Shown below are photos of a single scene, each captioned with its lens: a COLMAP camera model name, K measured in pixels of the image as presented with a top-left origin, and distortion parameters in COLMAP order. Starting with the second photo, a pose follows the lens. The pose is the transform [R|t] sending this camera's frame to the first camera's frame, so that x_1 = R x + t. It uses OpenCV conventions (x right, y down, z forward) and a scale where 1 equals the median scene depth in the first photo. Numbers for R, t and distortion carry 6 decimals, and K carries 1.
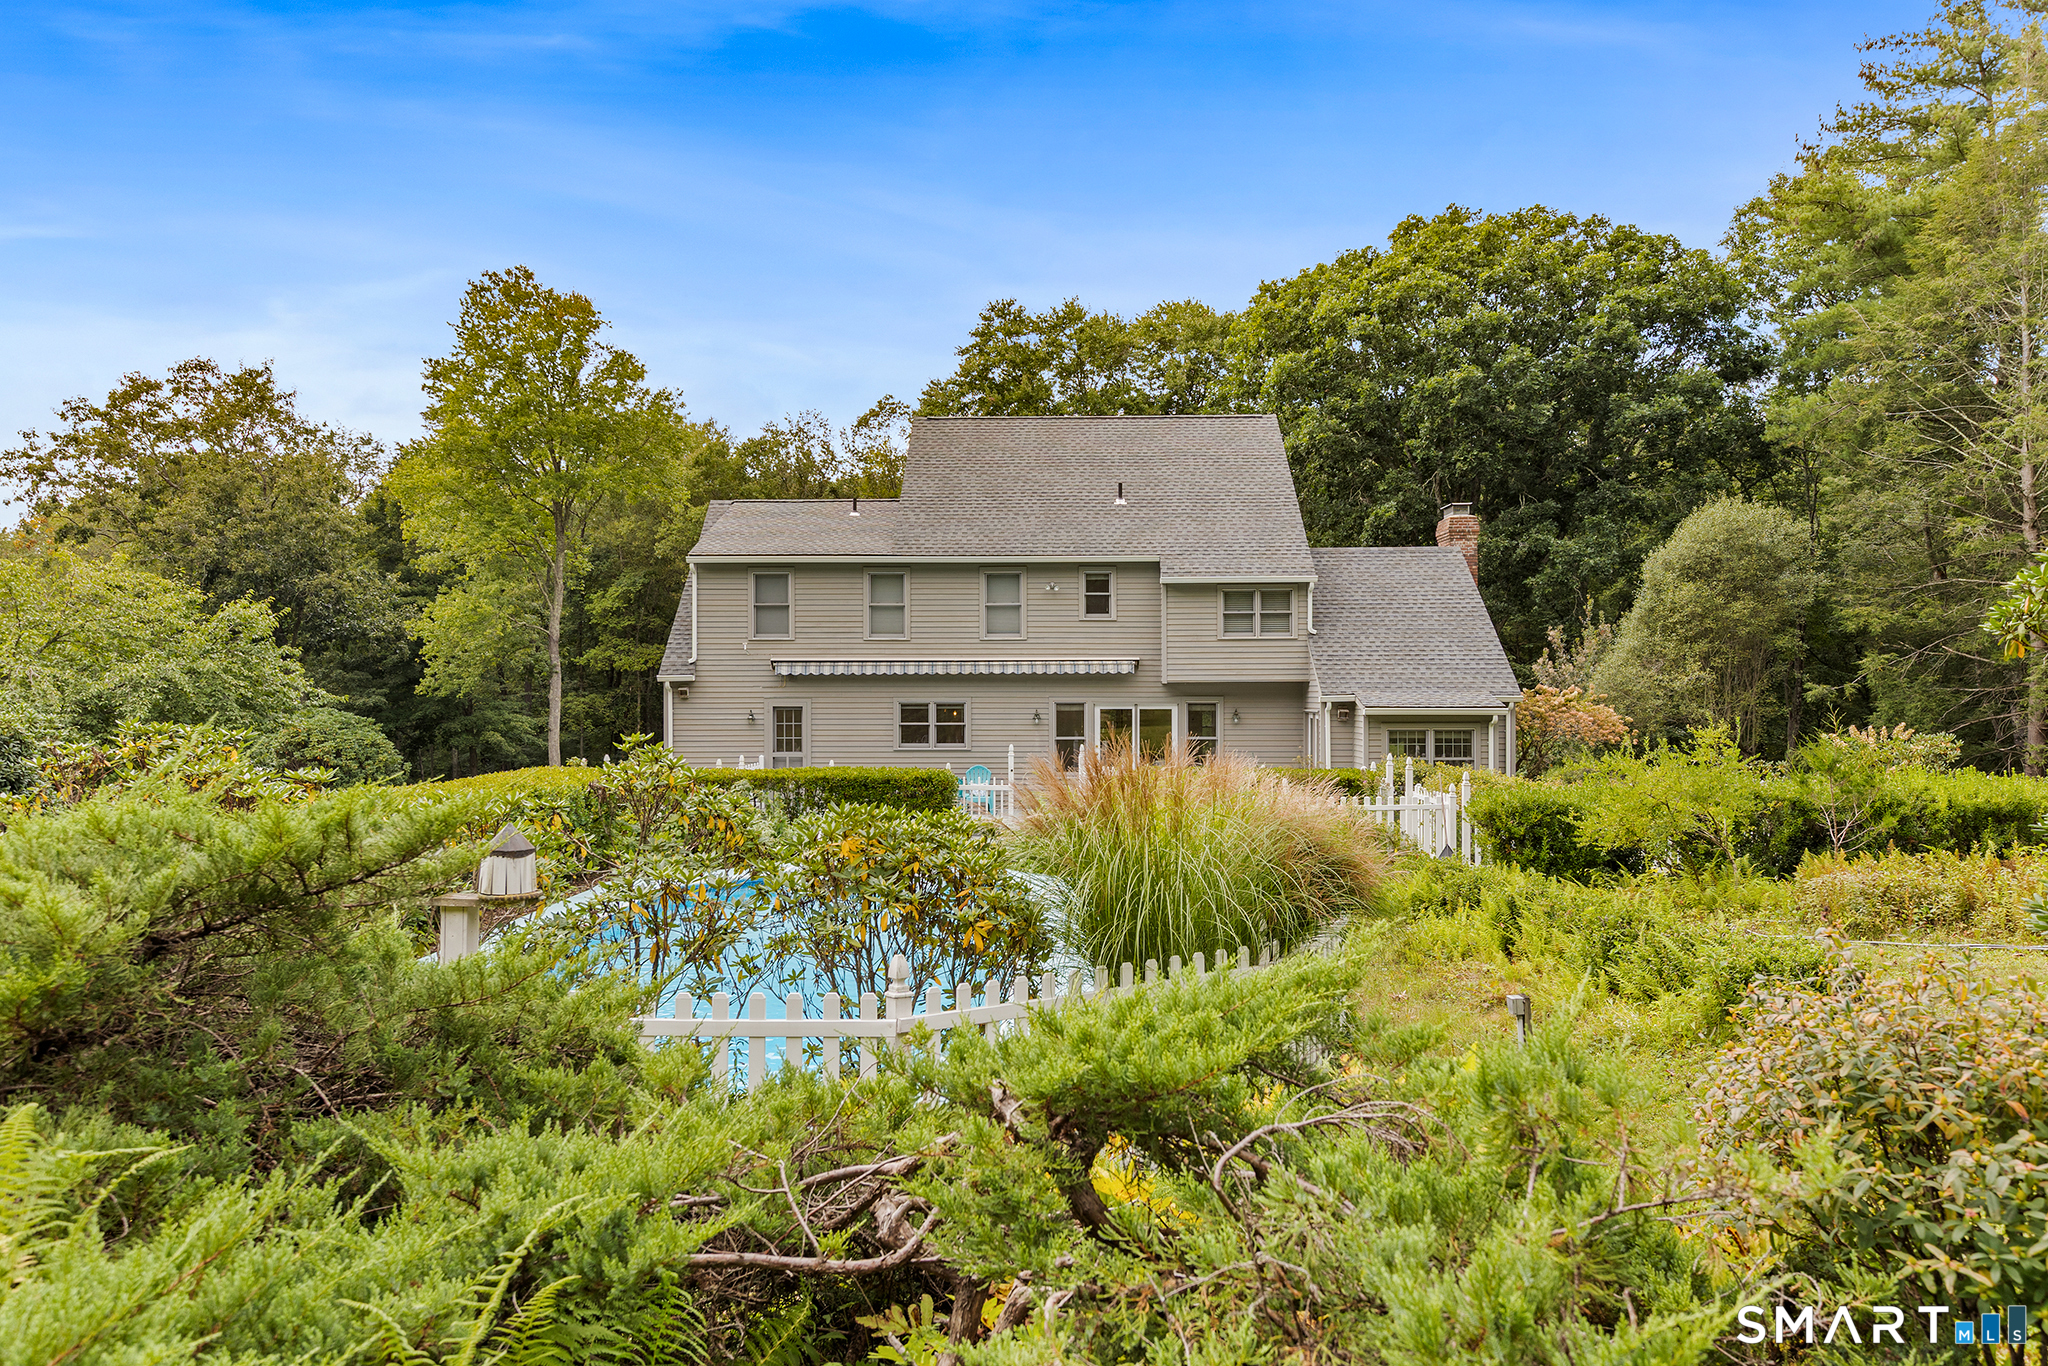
lens RADIAL K [[1391.3, 0, 1029.4], [0, 1391.3, 680.8], [0, 0, 1]] dist [0.001461, -0.001248]
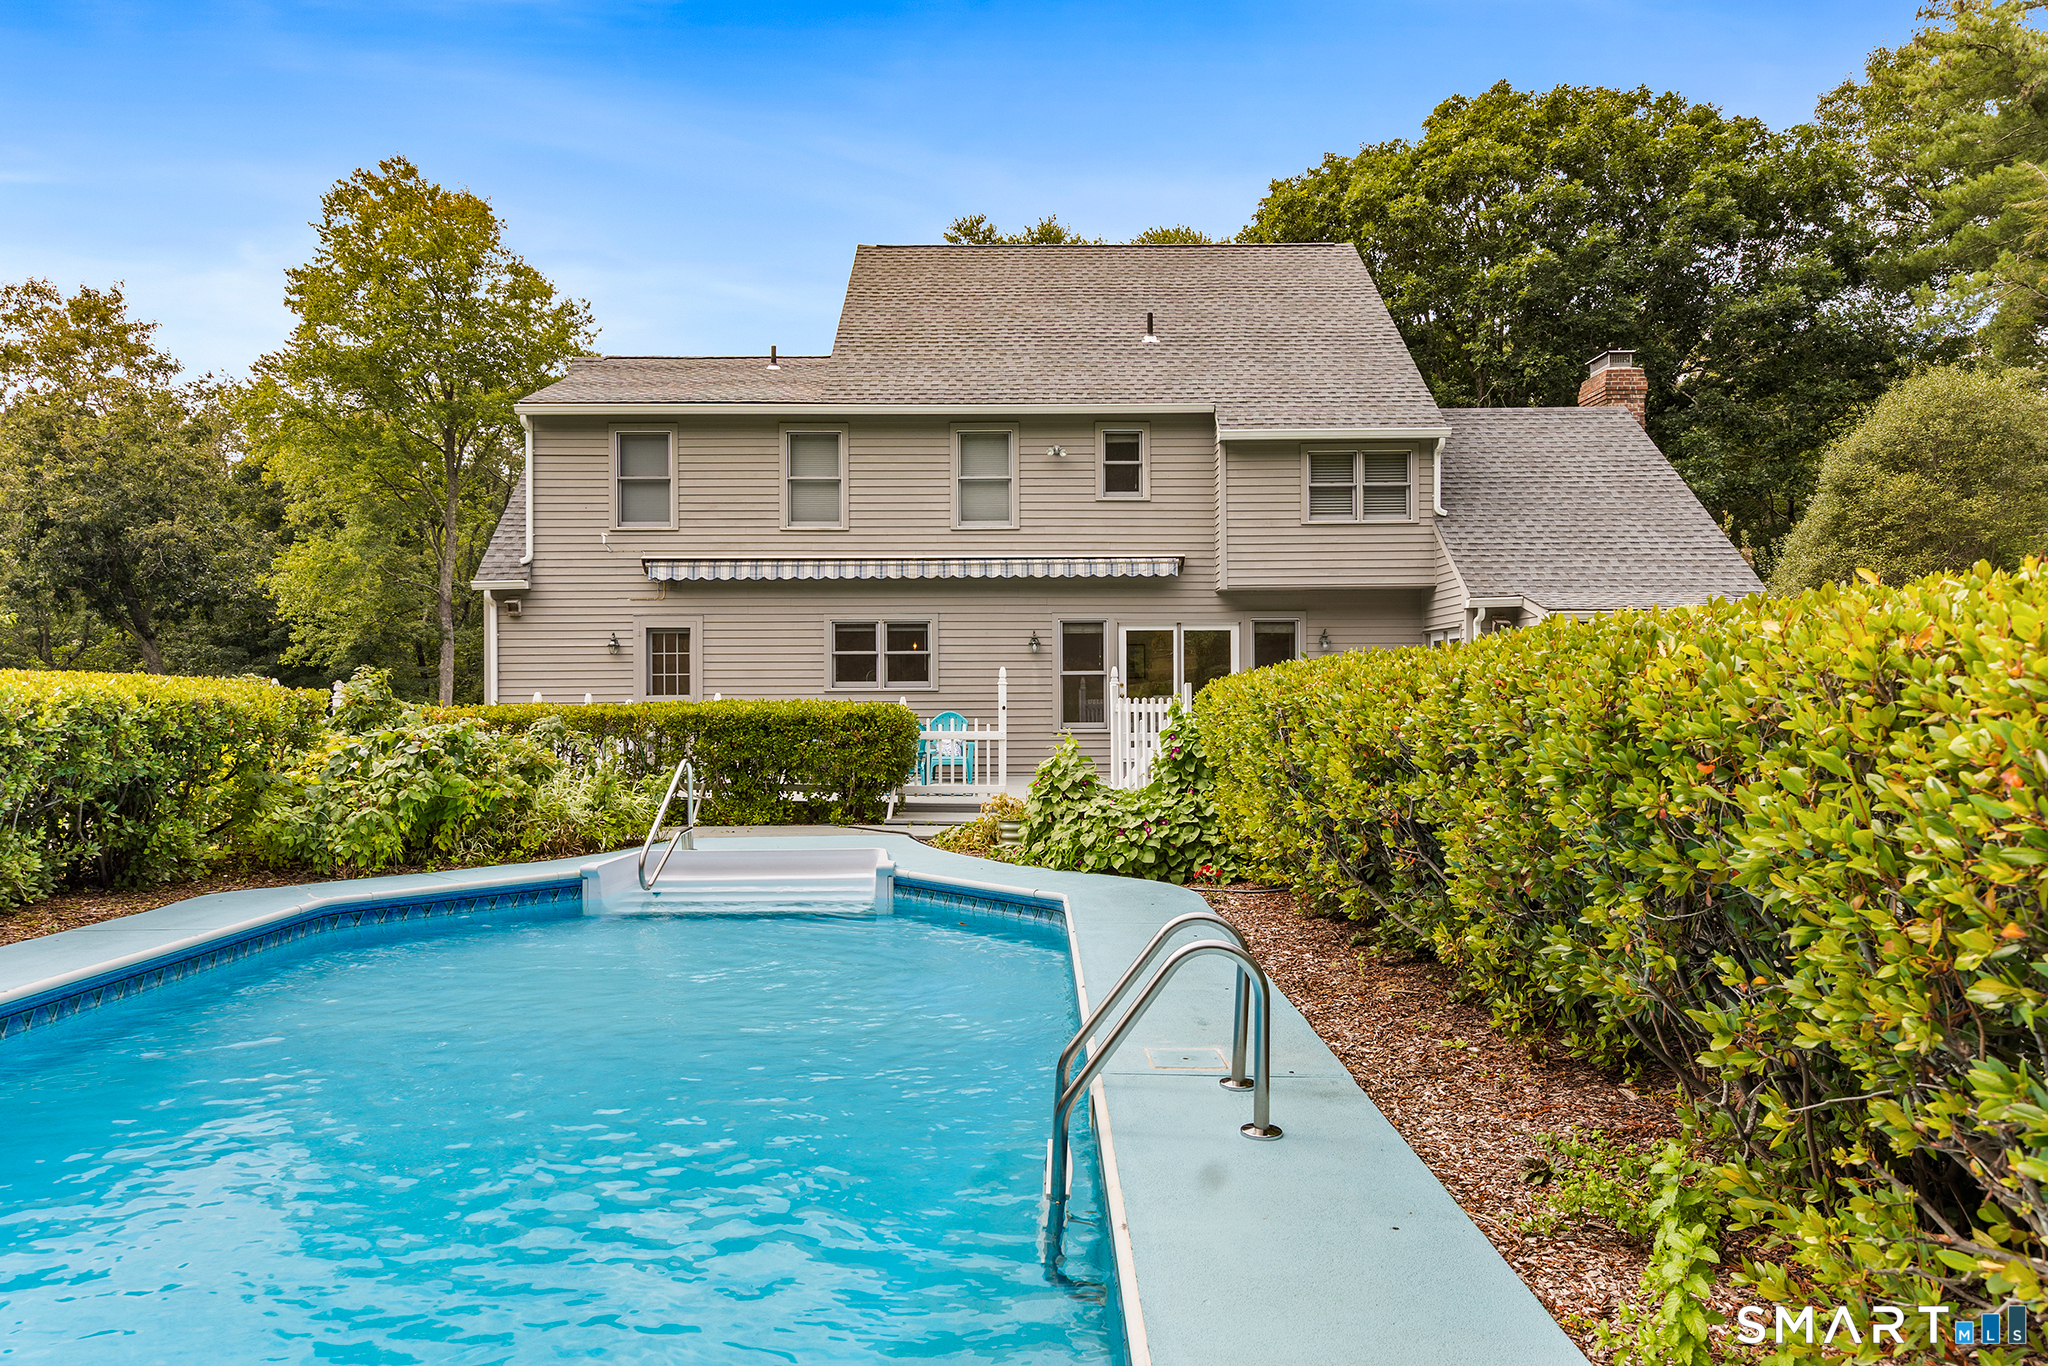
lens RADIAL K [[1312.7, 0, 1023.2], [0, 1312.7, 693.3], [0, 0, 1]] dist [0.004880, 0.001319]
pose [[0.999648, -0.003735, 0.026264, -0.017171], [0.003661, 0.999989, 0.002878, 0.049251], [-0.026275, -0.002780, 0.999651, 0.353349]]
